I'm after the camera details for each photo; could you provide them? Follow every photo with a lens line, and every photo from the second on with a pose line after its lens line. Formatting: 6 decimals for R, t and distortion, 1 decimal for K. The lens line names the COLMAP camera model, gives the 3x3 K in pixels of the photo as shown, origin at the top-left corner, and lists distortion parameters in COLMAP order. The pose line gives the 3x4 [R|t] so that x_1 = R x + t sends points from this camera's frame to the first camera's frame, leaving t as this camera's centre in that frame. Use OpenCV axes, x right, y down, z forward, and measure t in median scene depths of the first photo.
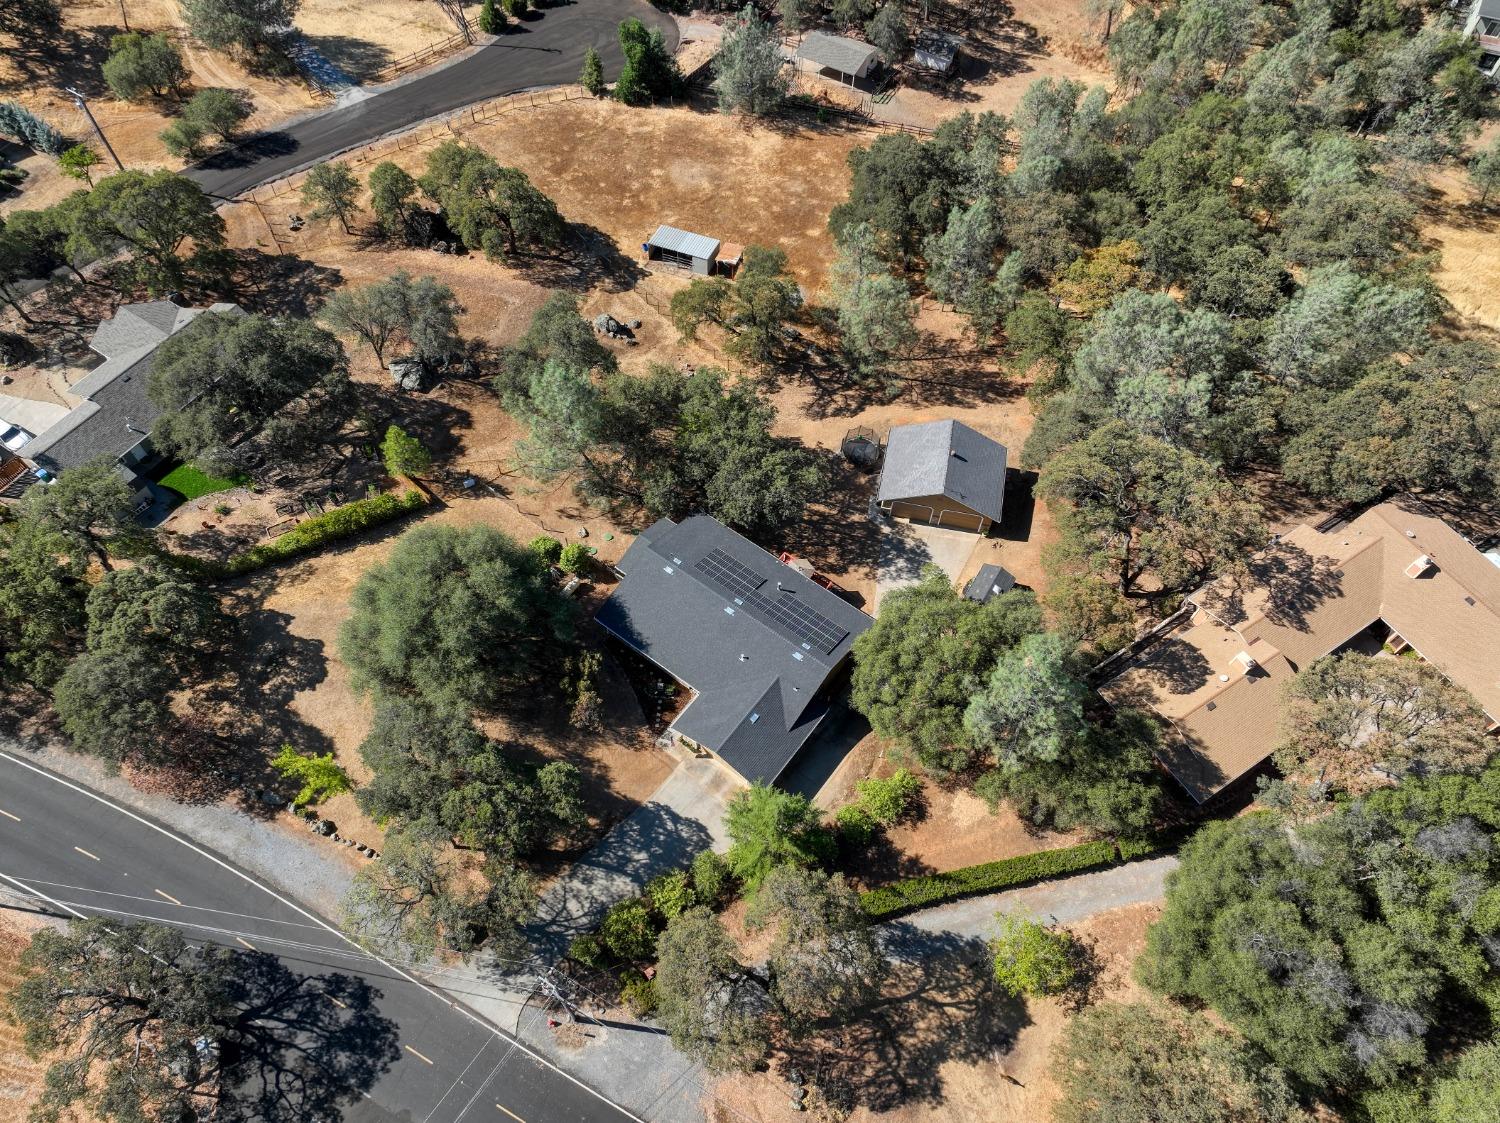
lens RADIAL K [[1063.3, 0, 748.3], [0, 1063.3, 559.8], [0, 0, 1]] dist [0.005529, 0.019734]
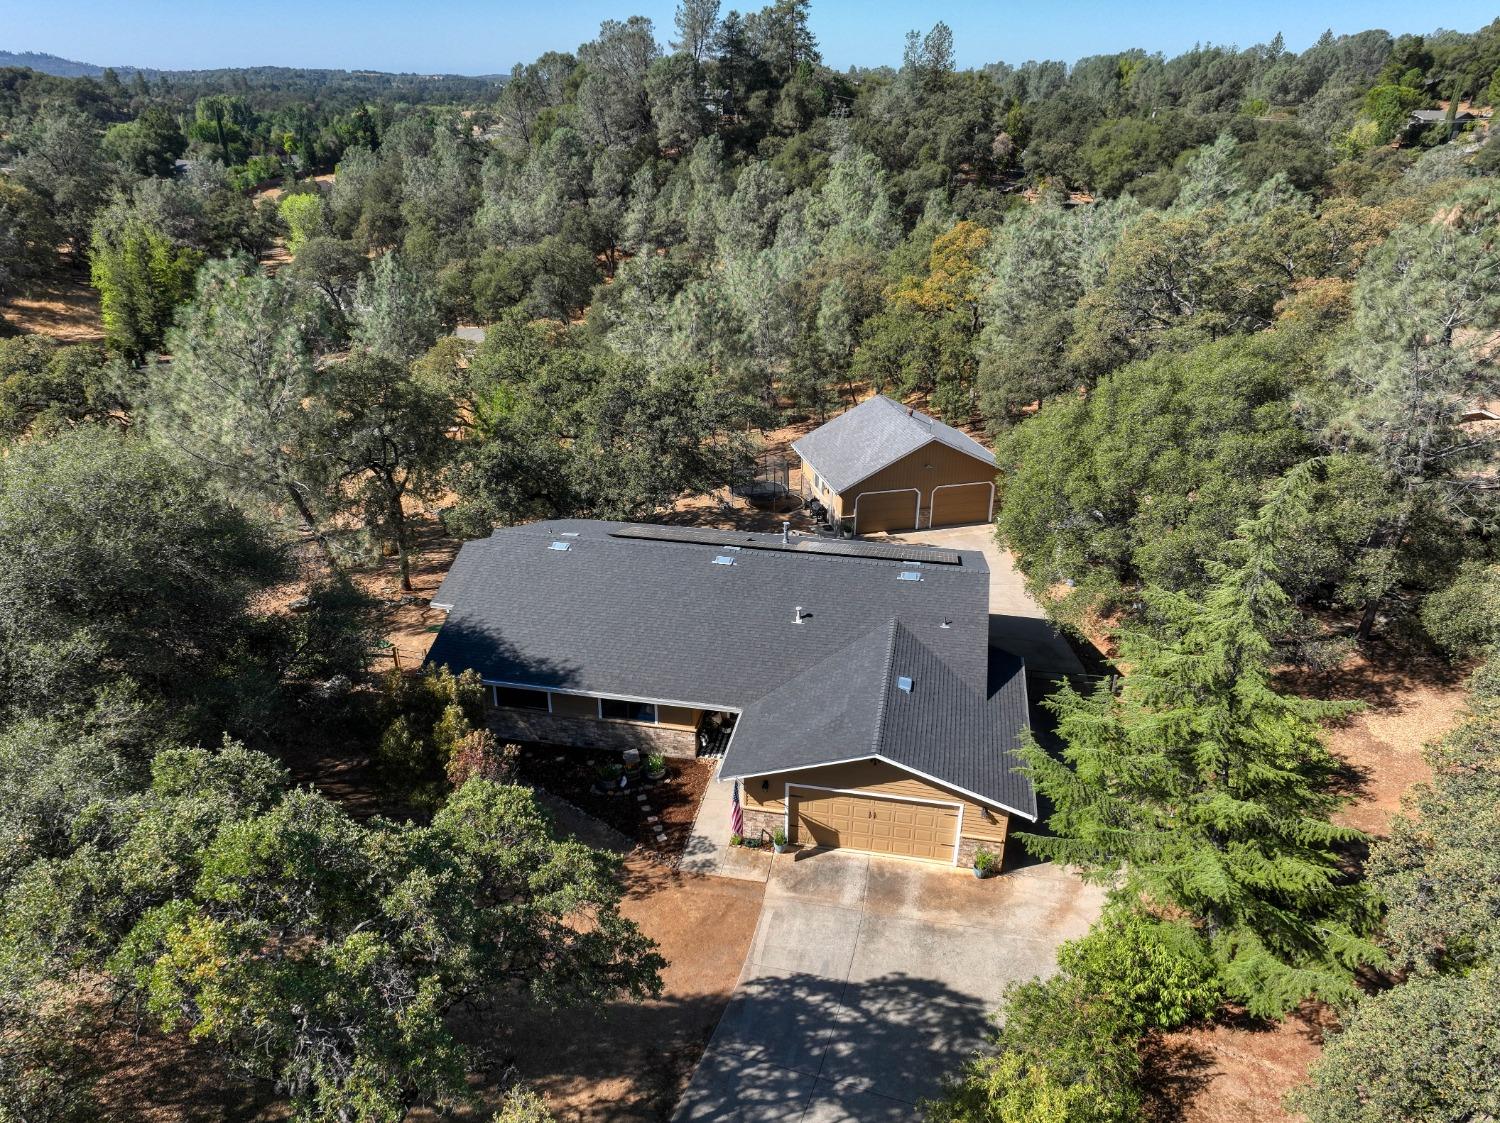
lens RADIAL K [[1063.3, 0, 754.5], [0, 1063.3, 562.1], [0, 0, 1]] dist [0.005529, 0.019734]
pose [[0.895475, -0.186436, 0.404185, -0.180013], [0.373217, 0.809319, -0.453555, 0.245787], [-0.242555, 0.556996, 0.794306, 0.603099]]
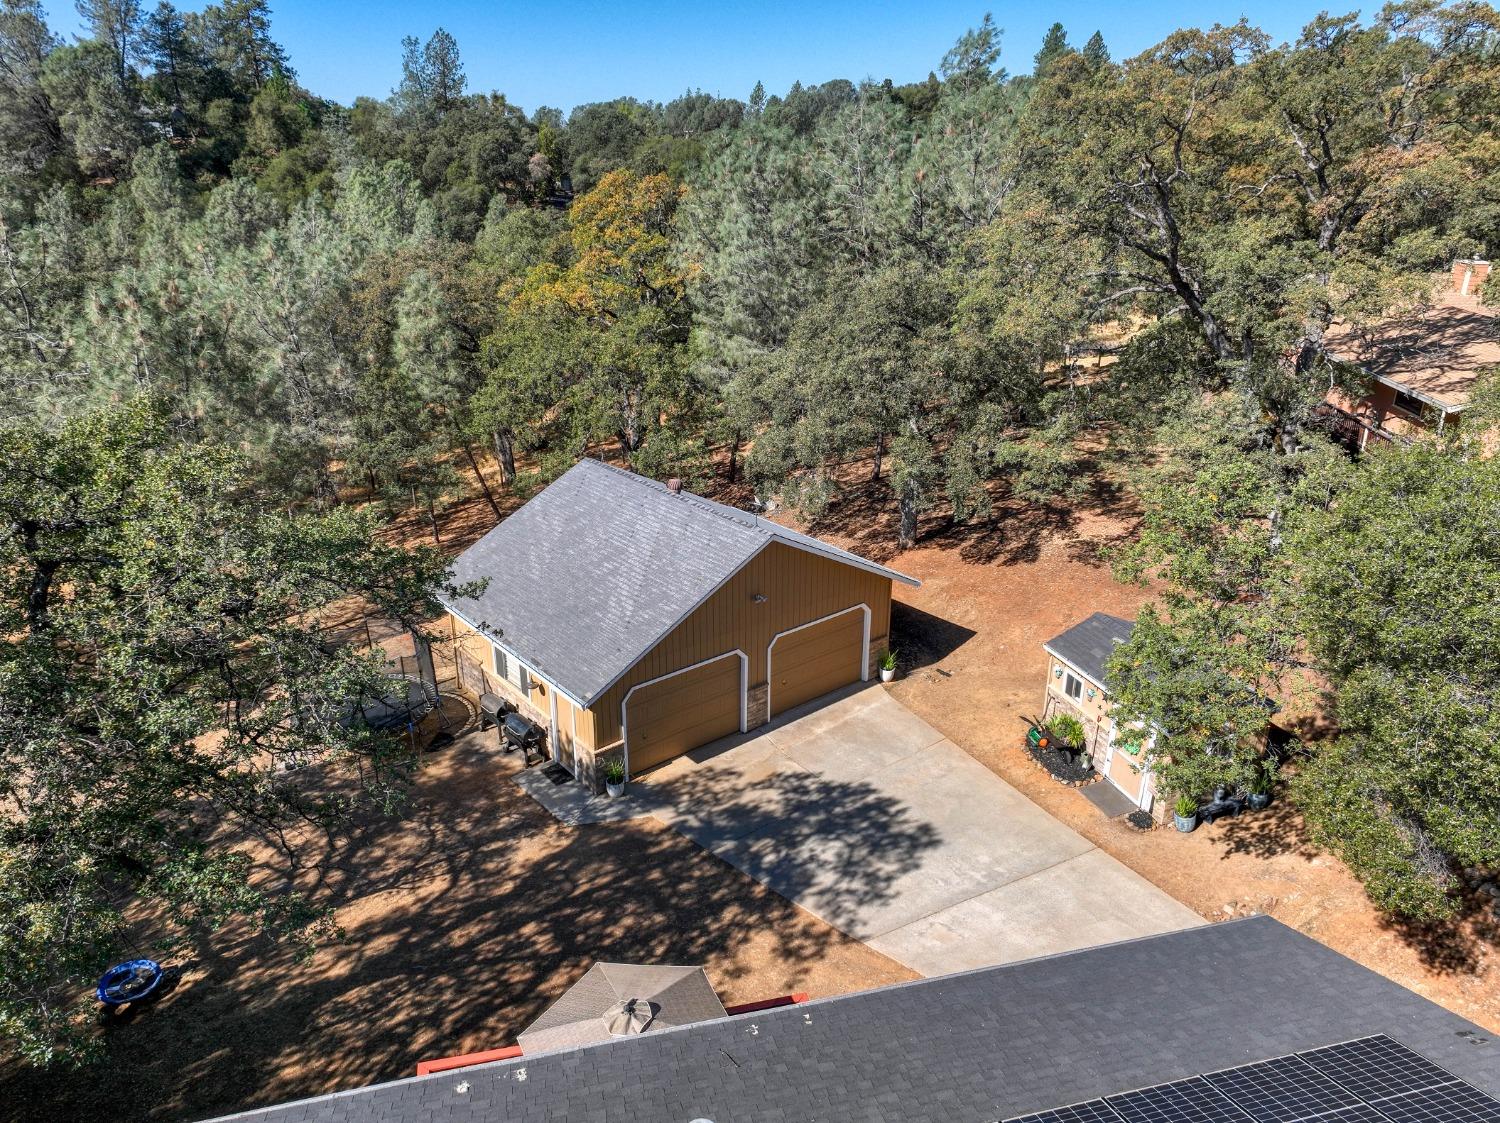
lens RADIAL K [[1063.3, 0, 747.9], [0, 1063.3, 553.6], [0, 0, 1]] dist [0.005529, 0.019734]
pose [[0.623000, -0.284652, 0.728591, -0.023717], [0.657234, 0.695561, -0.290236, 0.016137], [-0.424163, 0.659672, 0.620418, 0.873268]]
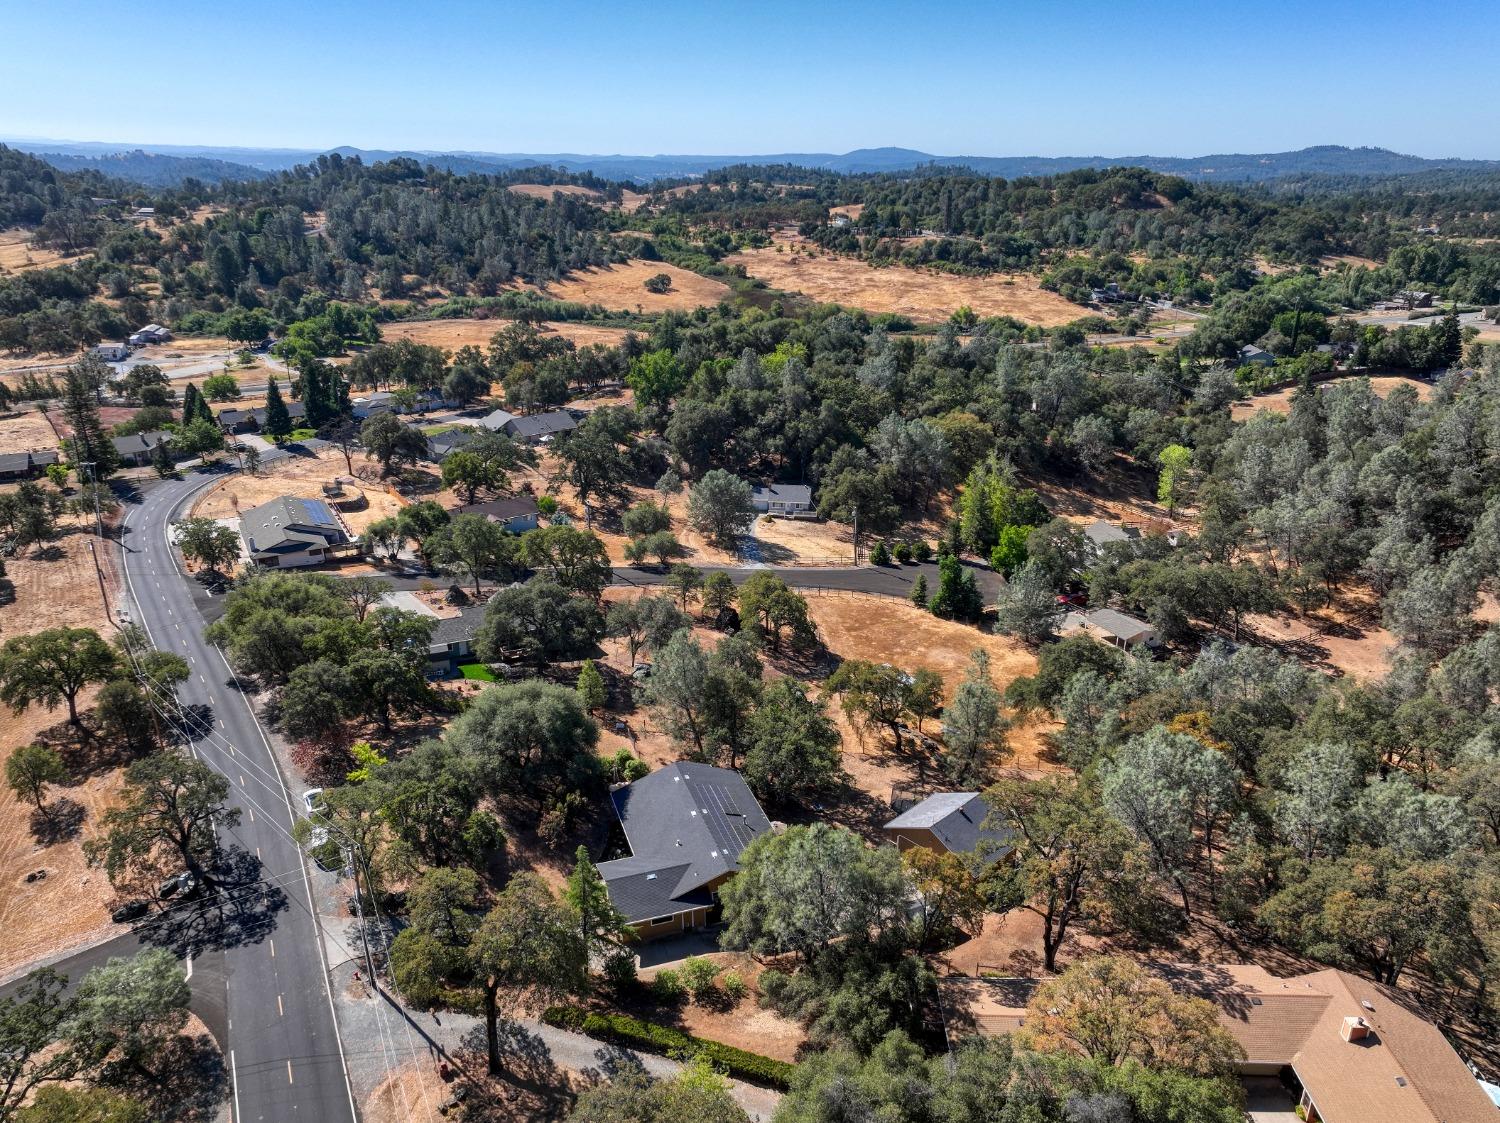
lens RADIAL K [[1063.3, 0, 749.6], [0, 1063.3, 563.4], [0, 0, 1]] dist [0.005529, 0.019734]
pose [[0.827436, 0.194582, -0.526771, 0.583419], [-0.468679, 0.756016, -0.456924, 0.335948], [0.309338, 0.624962, 0.716751, -0.020110]]
